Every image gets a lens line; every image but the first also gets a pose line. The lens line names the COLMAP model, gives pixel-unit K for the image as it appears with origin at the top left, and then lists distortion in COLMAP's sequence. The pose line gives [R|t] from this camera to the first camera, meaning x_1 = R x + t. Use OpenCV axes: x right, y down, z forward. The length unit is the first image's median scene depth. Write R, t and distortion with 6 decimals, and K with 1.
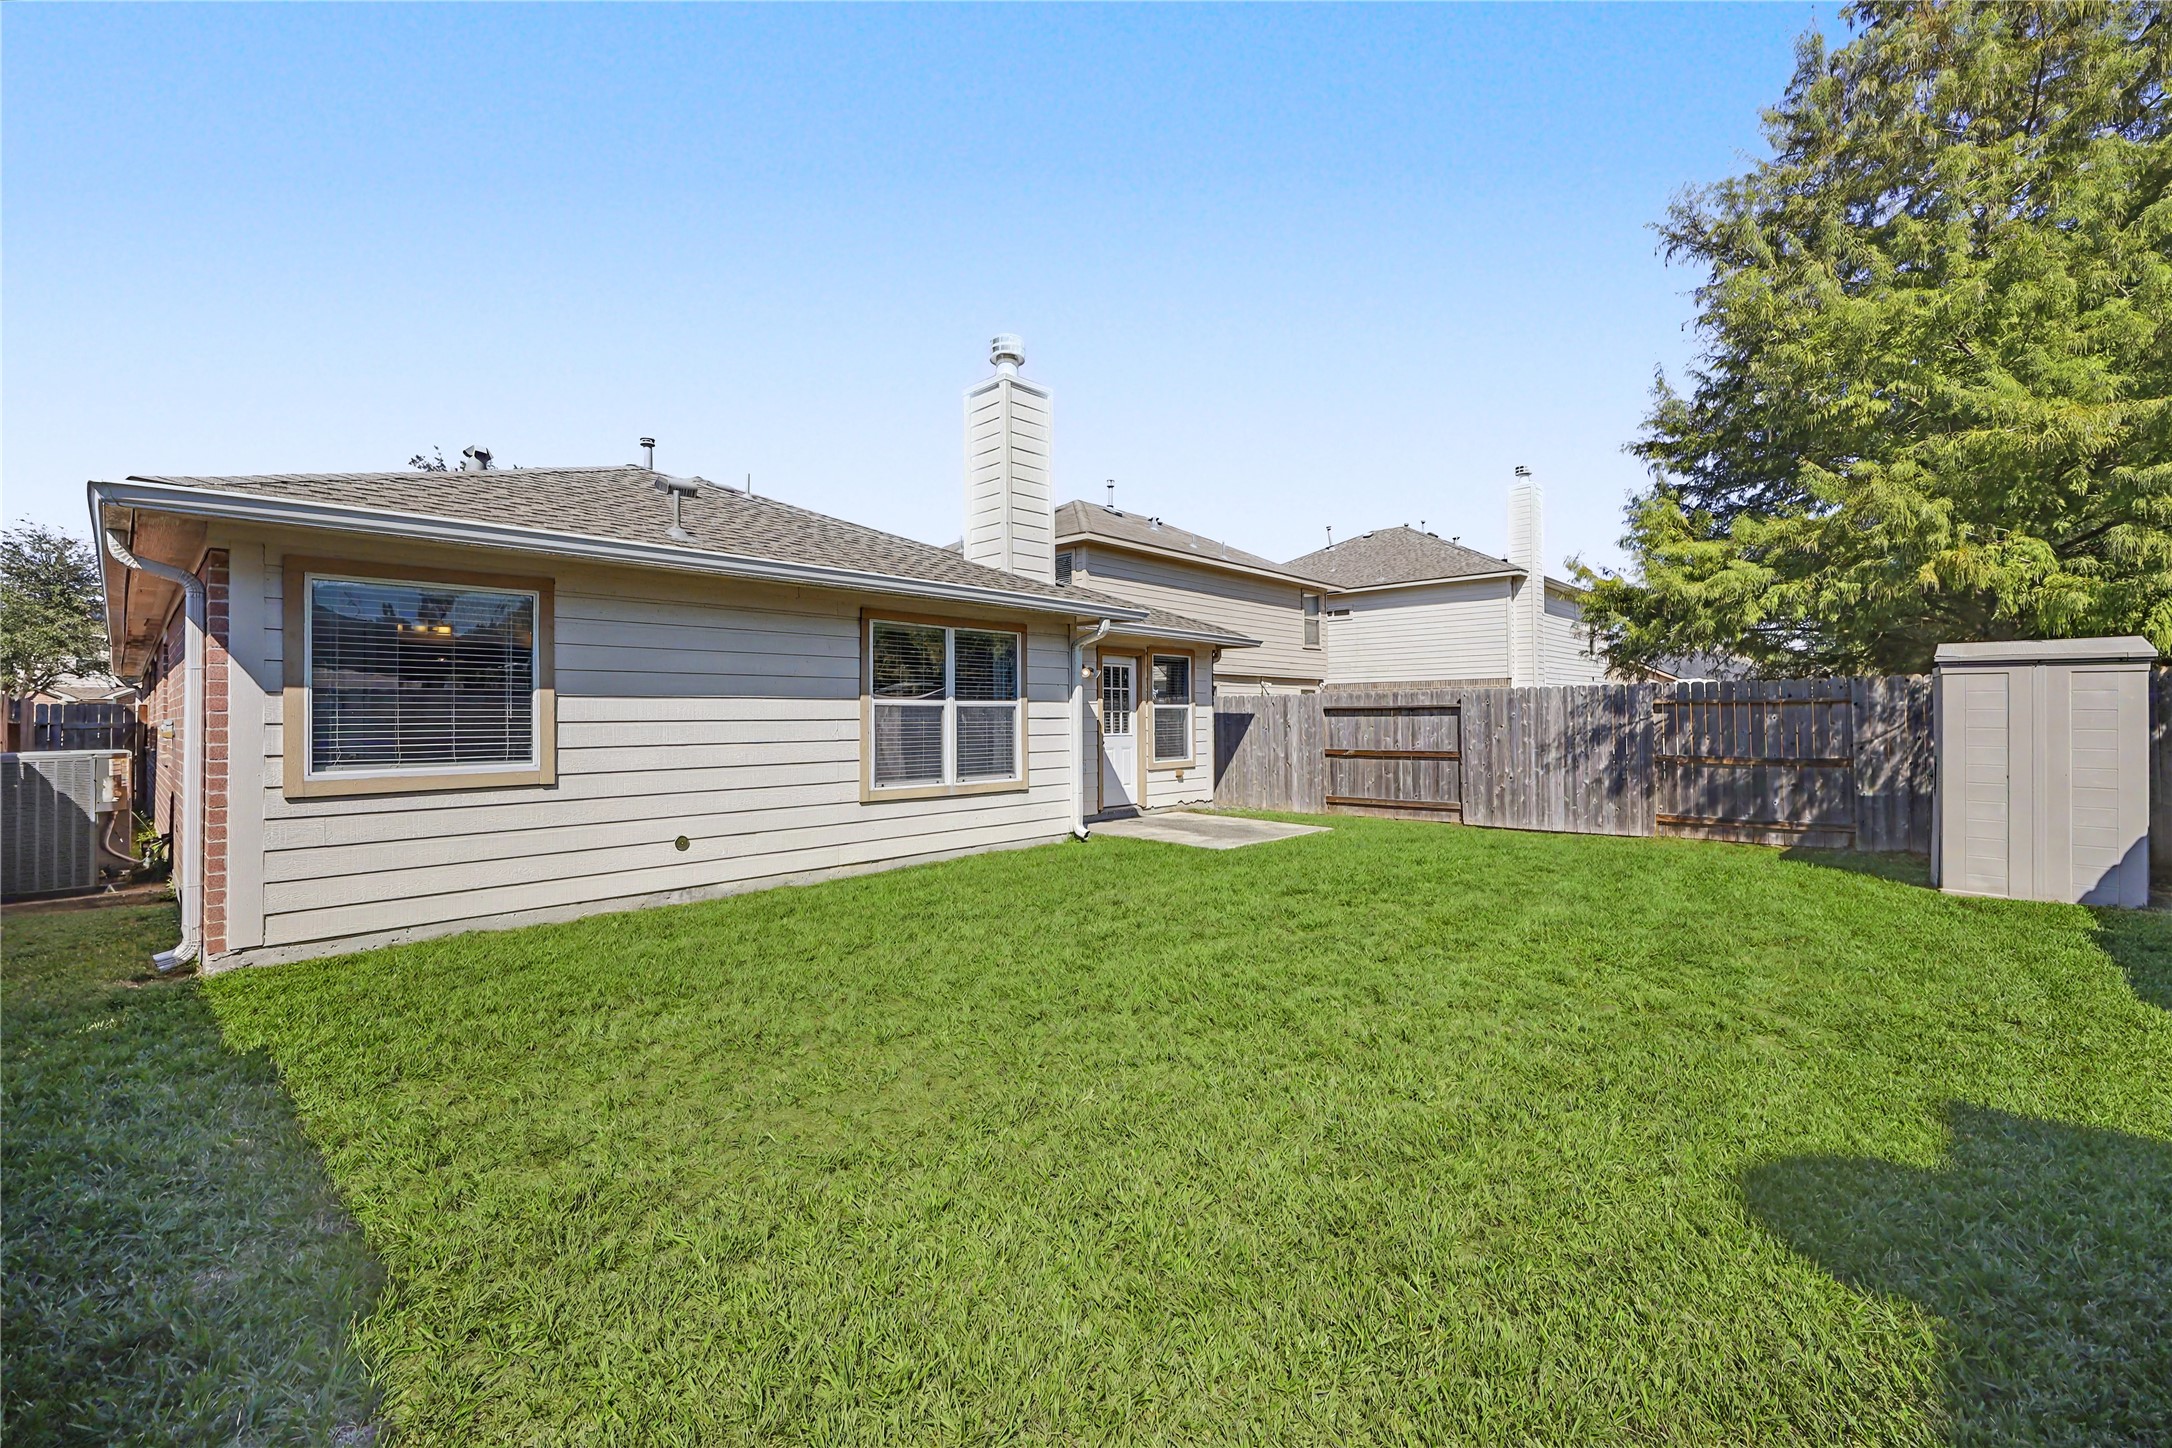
lens RADIAL K [[888.7, 0, 1090.8], [0, 888.7, 711.8], [0, 0, 1]] dist [0.002733, -0.001601]
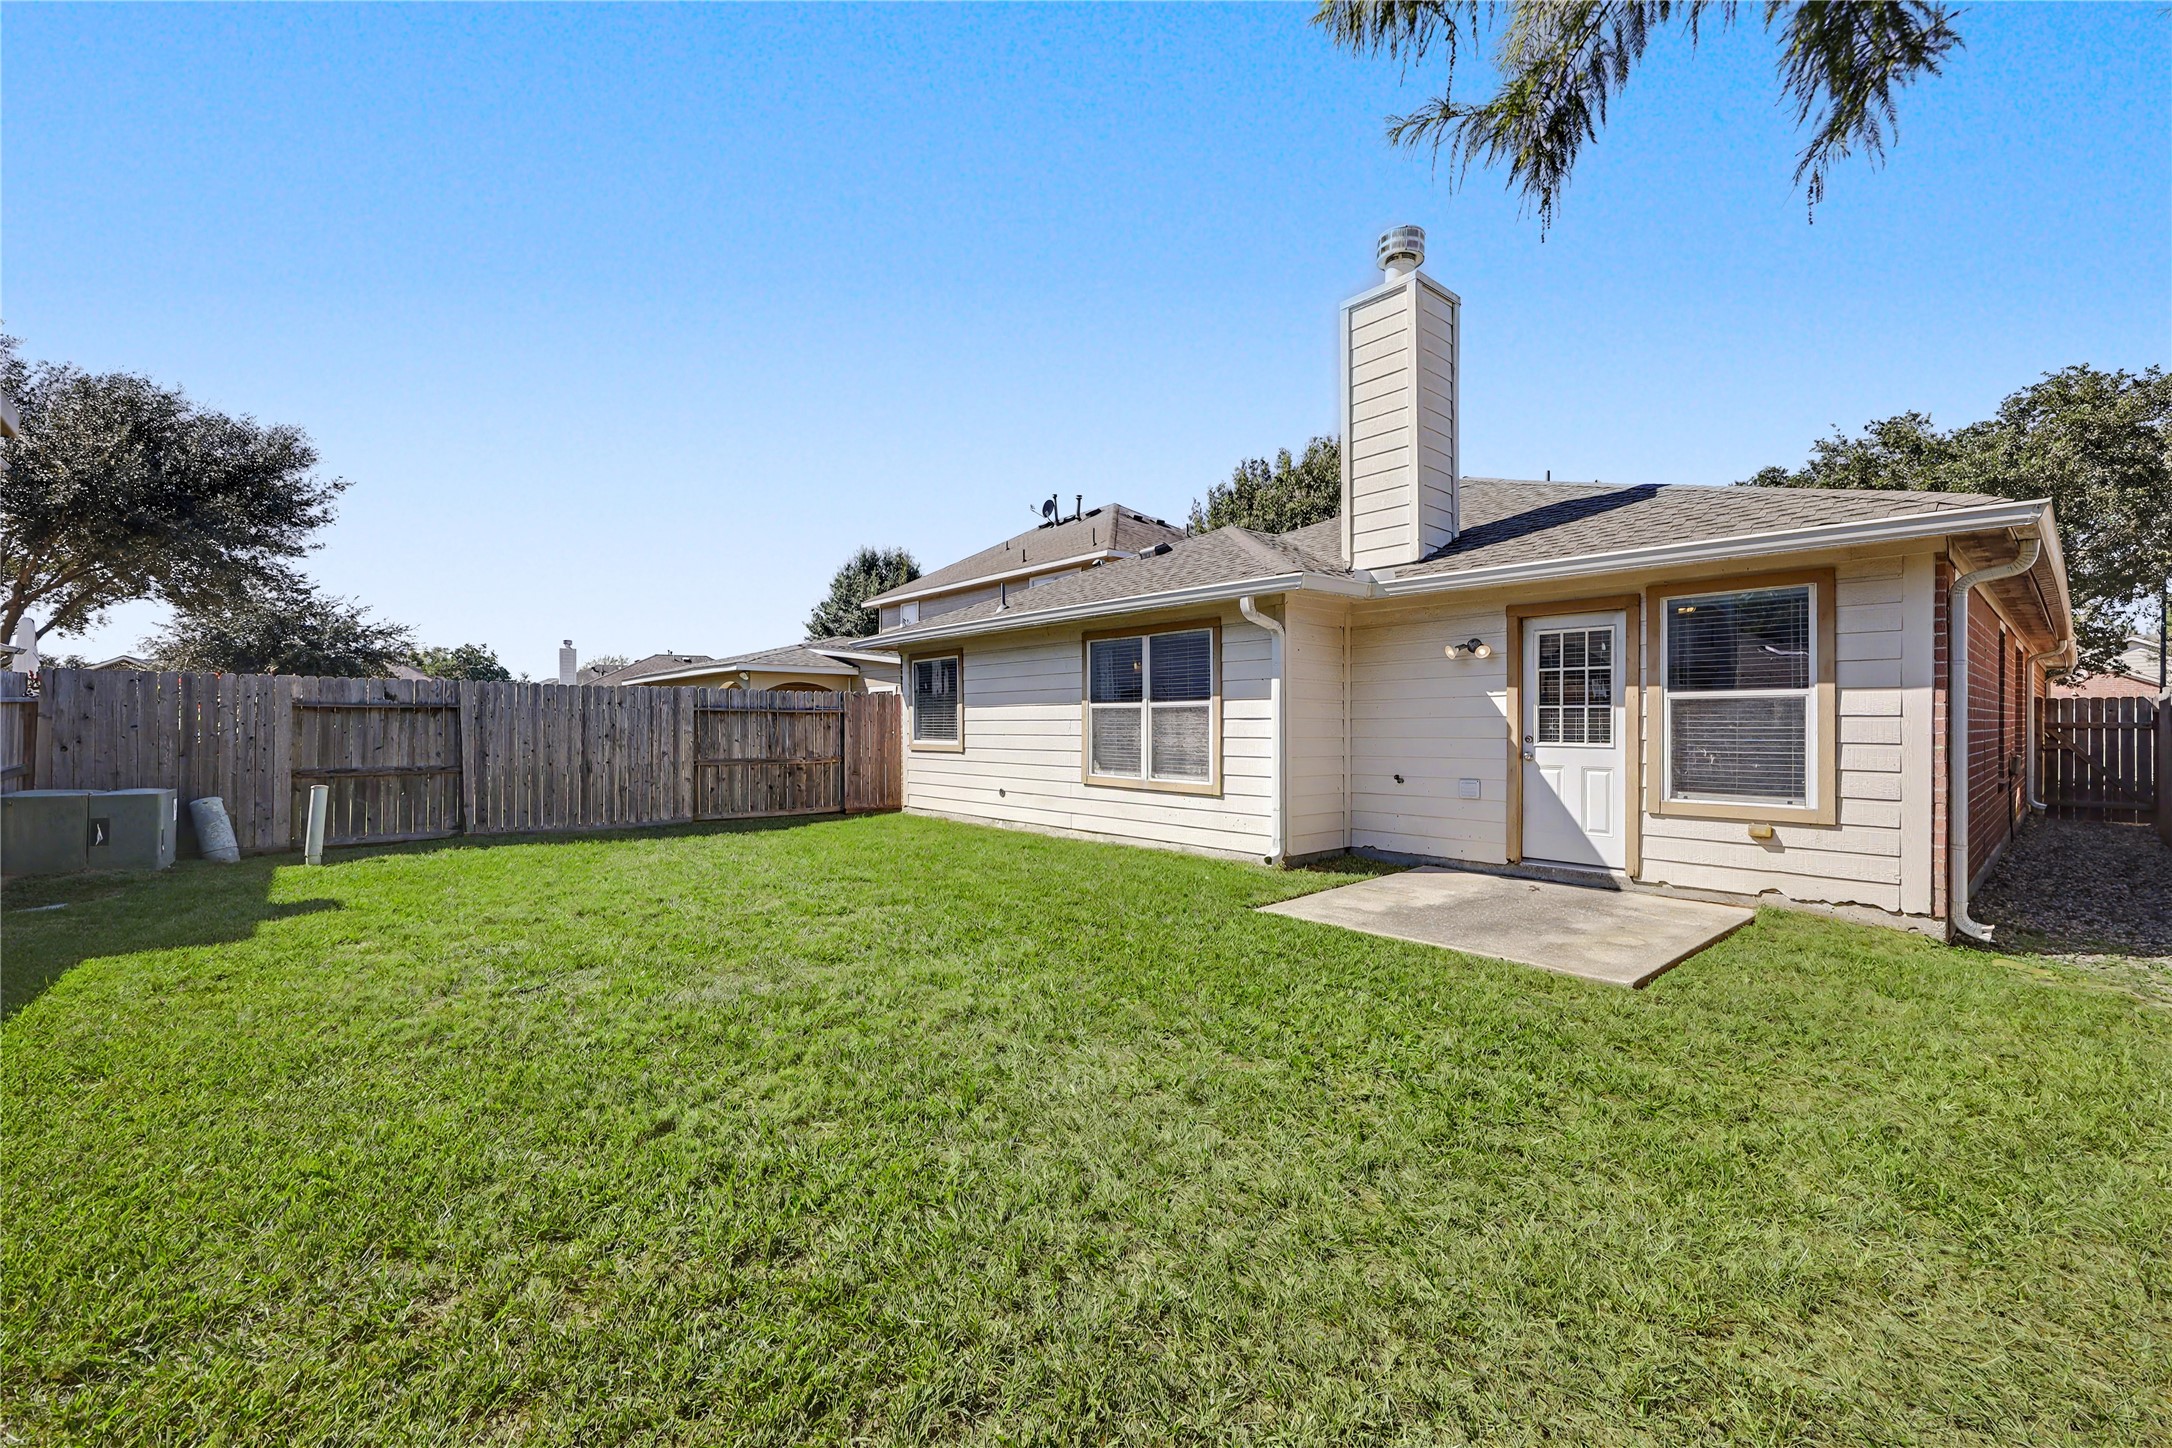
lens RADIAL K [[888.7, 0, 1101.7], [0, 888.7, 724.6], [0, 0, 1]] dist [0.002733, -0.001601]
pose [[-0.087195, 0.012479, -0.996113, 0.867219], [0.012001, 0.999862, 0.011475, 0.001394], [0.996119, -0.010954, -0.087333, 0.965929]]
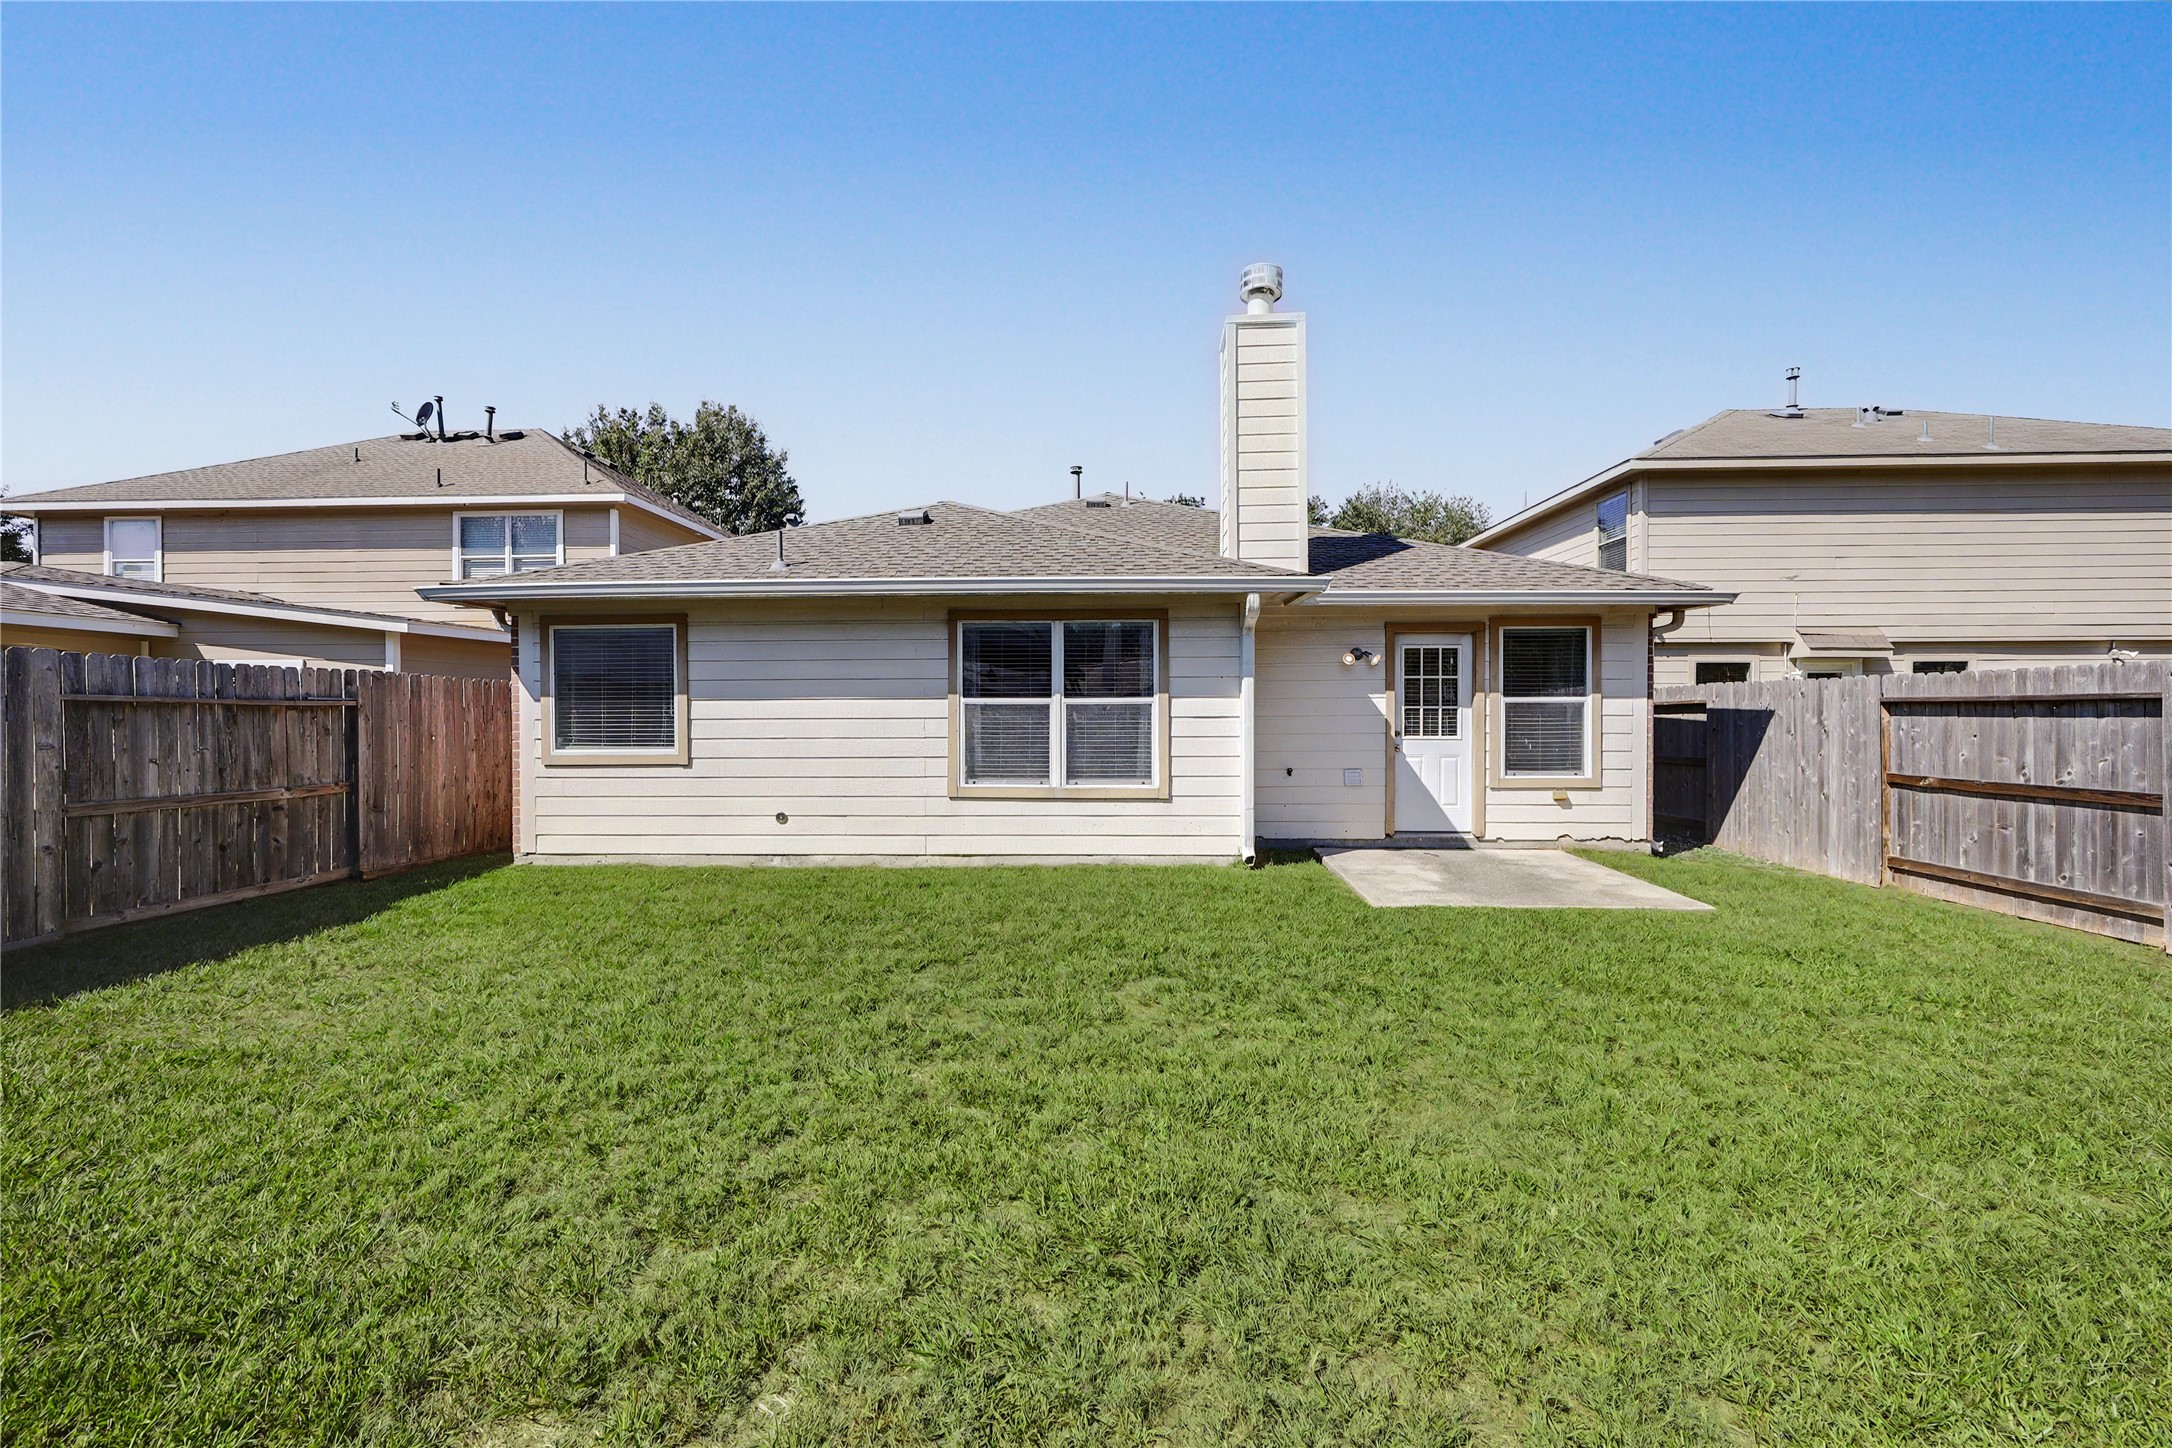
lens RADIAL K [[888.7, 0, 1096.1], [0, 888.7, 719.1], [0, 0, 1]] dist [0.002733, -0.001601]
pose [[0.659612, 0.011615, -0.751516, 0.541081], [0.003918, 0.999814, 0.018892, -0.007679], [0.751596, -0.015406, 0.659444, 0.374519]]
